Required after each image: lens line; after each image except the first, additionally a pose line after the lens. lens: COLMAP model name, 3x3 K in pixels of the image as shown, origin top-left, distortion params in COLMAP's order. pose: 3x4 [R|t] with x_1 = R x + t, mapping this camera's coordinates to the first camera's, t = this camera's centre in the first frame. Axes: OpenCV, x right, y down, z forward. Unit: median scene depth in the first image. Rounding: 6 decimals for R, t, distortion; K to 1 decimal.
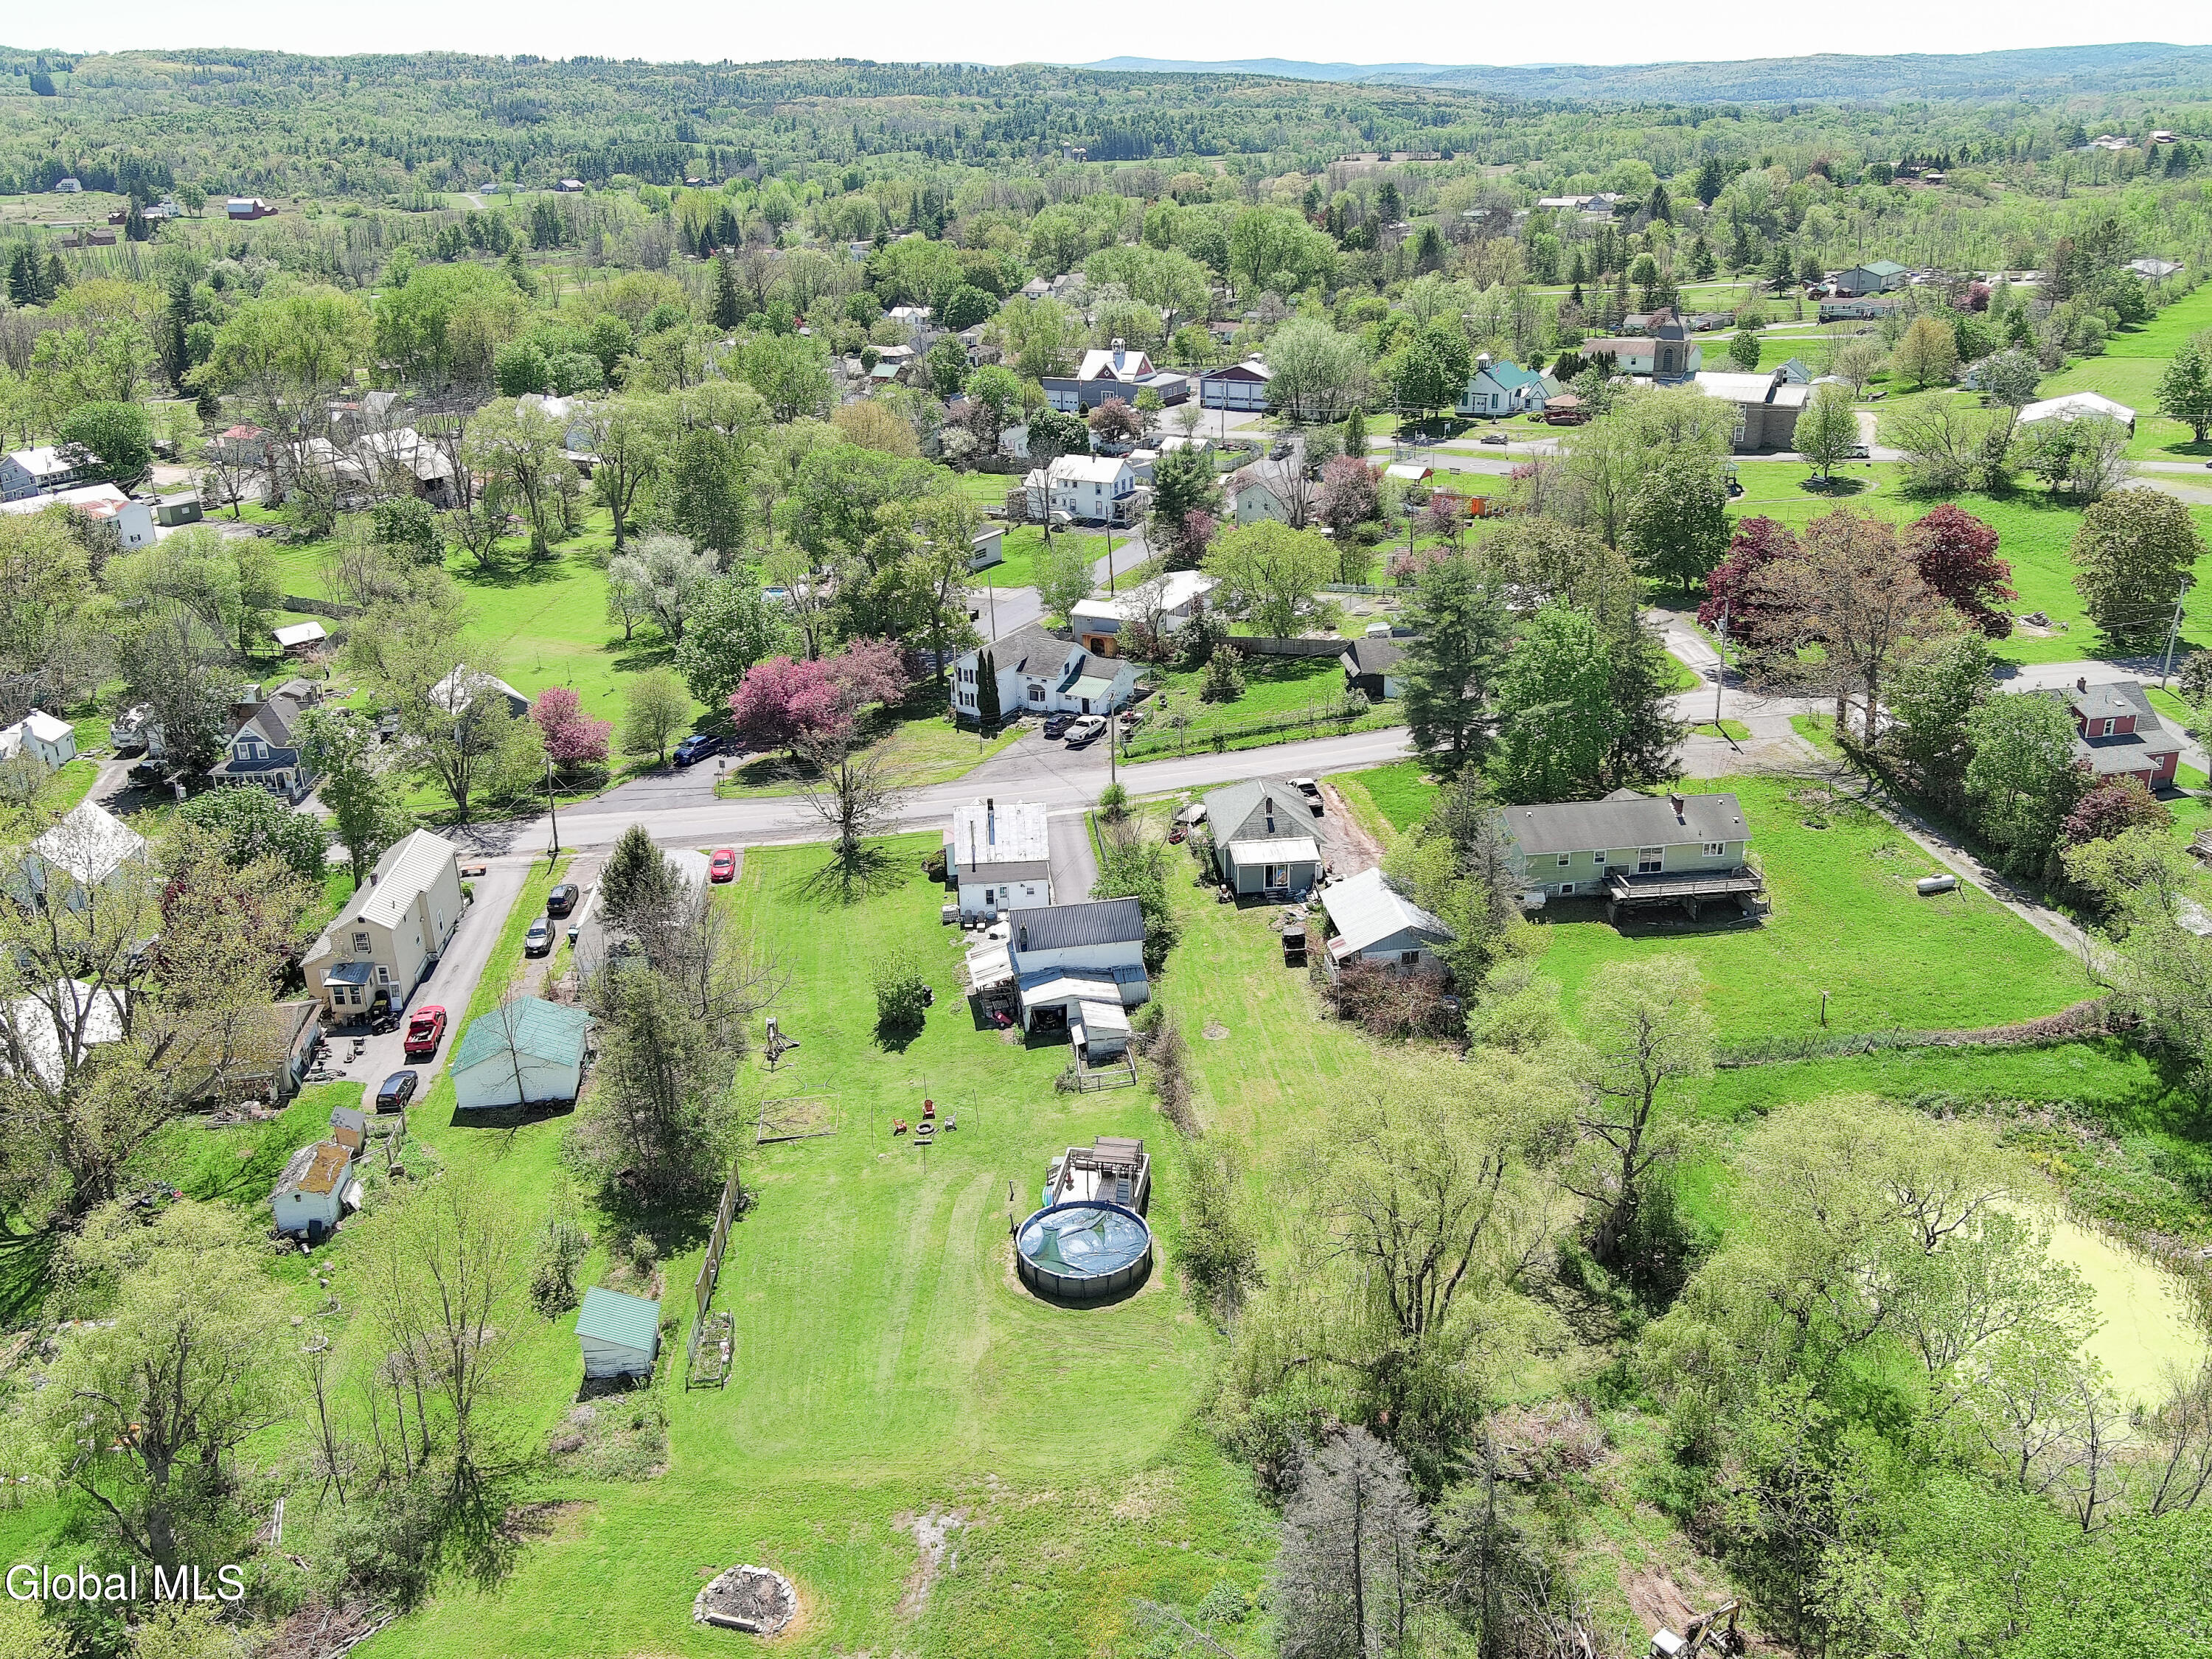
lens RADIAL K [[1834.1, 0, 1101.4], [0, 1834.1, 836.1], [0, 0, 1]] dist [0.038121, -0.094522]
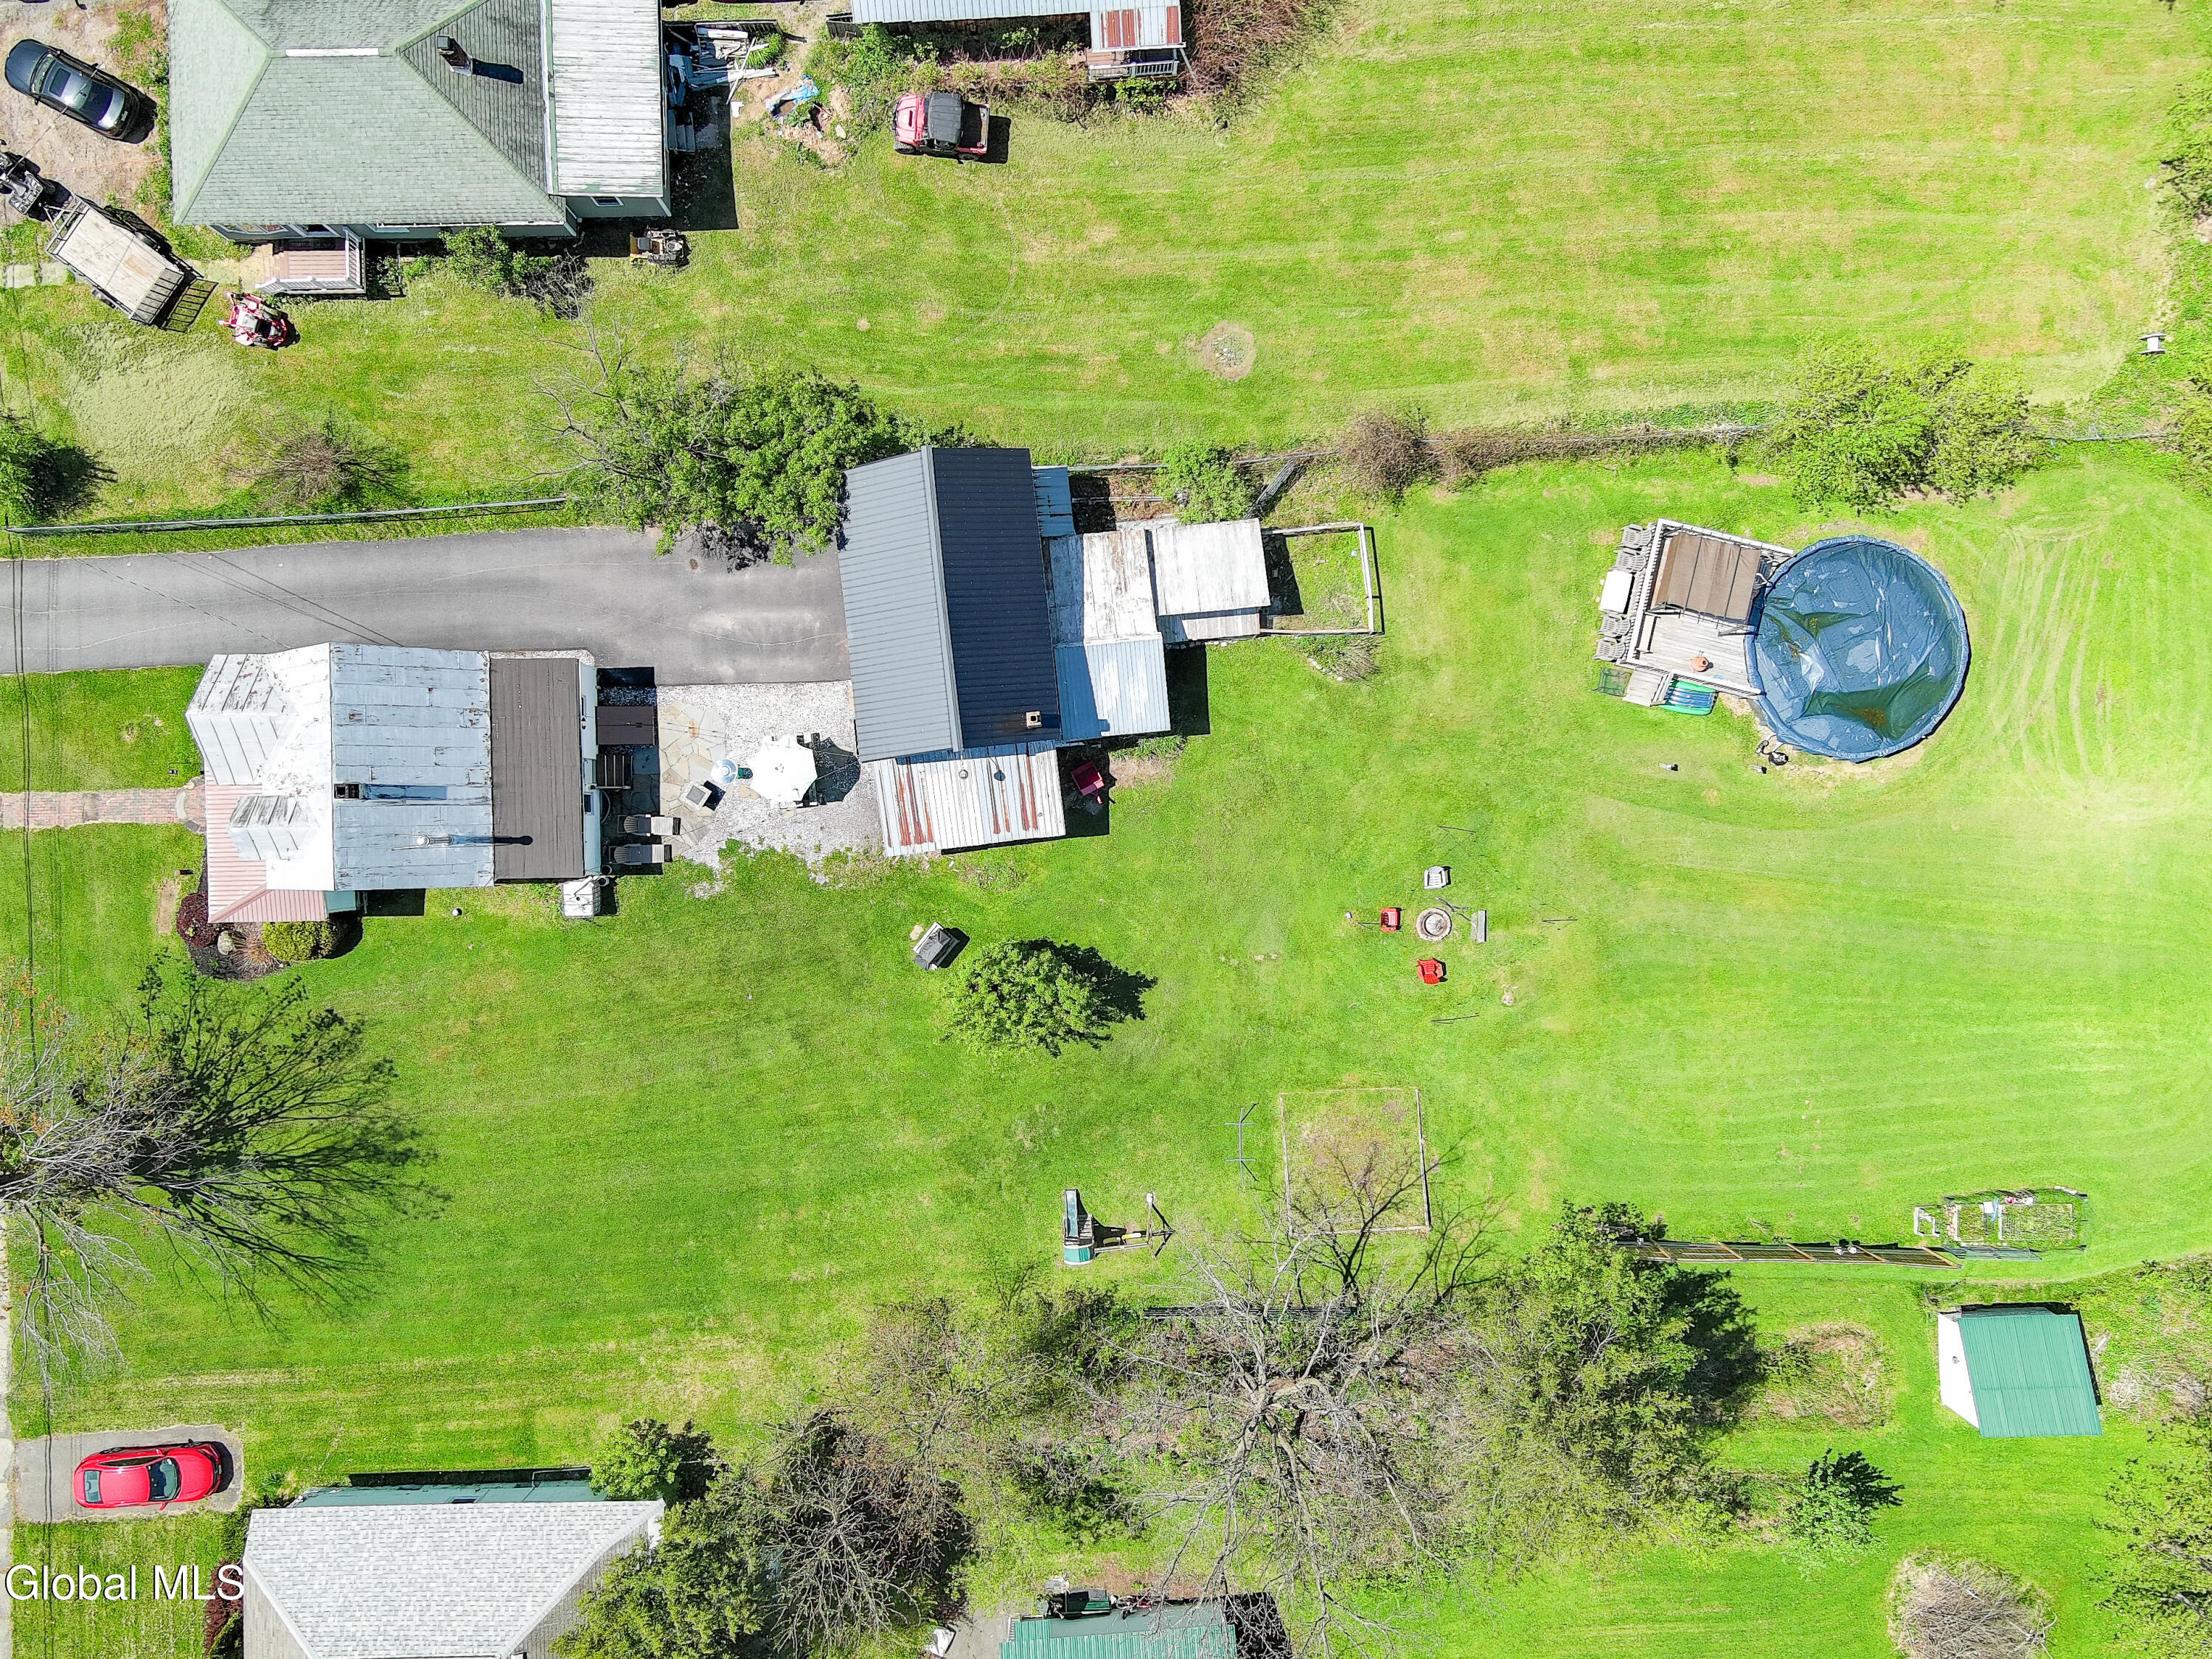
lens RADIAL K [[1811.2, 0, 1106.0], [0, 1811.2, 829.5], [0, 0, 1]] dist [0.022684, -0.034832]
pose [[0.051412, -0.998355, 0.025389, -0.073610], [0.362986, 0.042364, 0.930831, -0.322077], [-0.930375, -0.038640, 0.364567, 0.761554]]
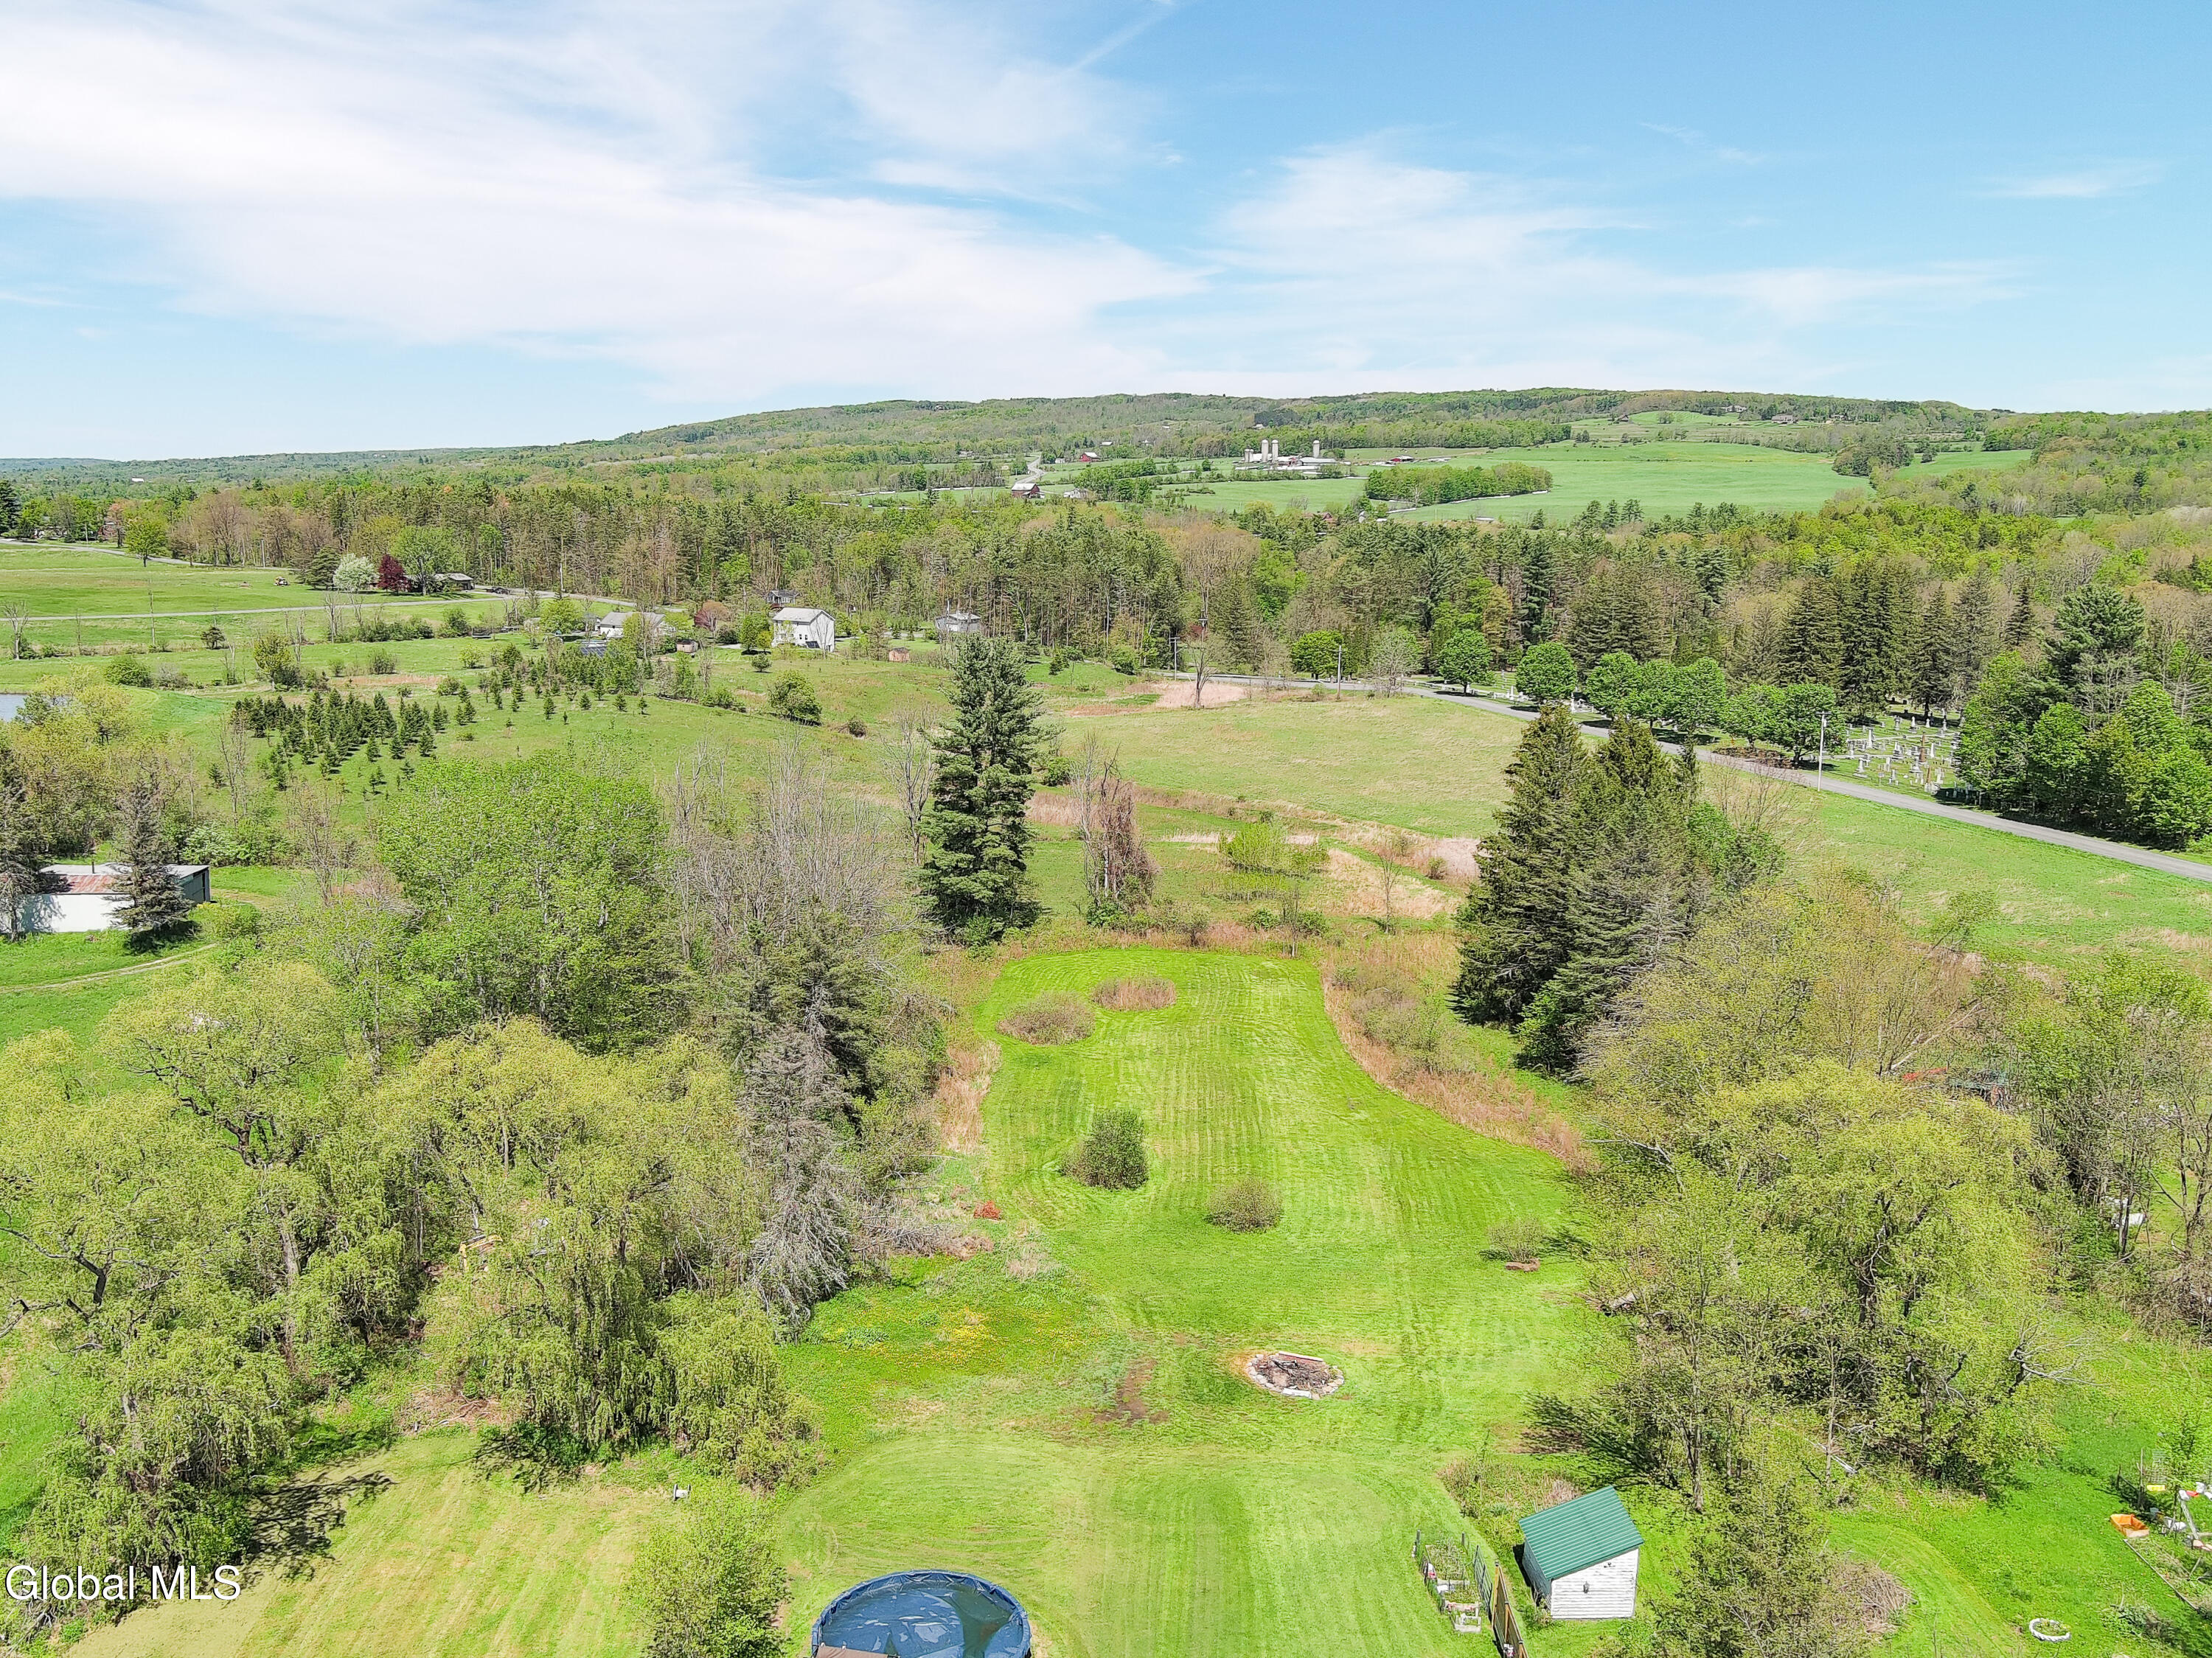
lens RADIAL K [[1834.0, 0, 1101.4], [0, 1834.0, 835.6], [0, 0, 1]] dist [0.038121, -0.094522]
pose [[-0.999123, -0.000018, 0.041871, -0.072785], [0.022147, 0.848436, 0.528835, -0.257554], [-0.035534, 0.529299, -0.847691, 1.044182]]
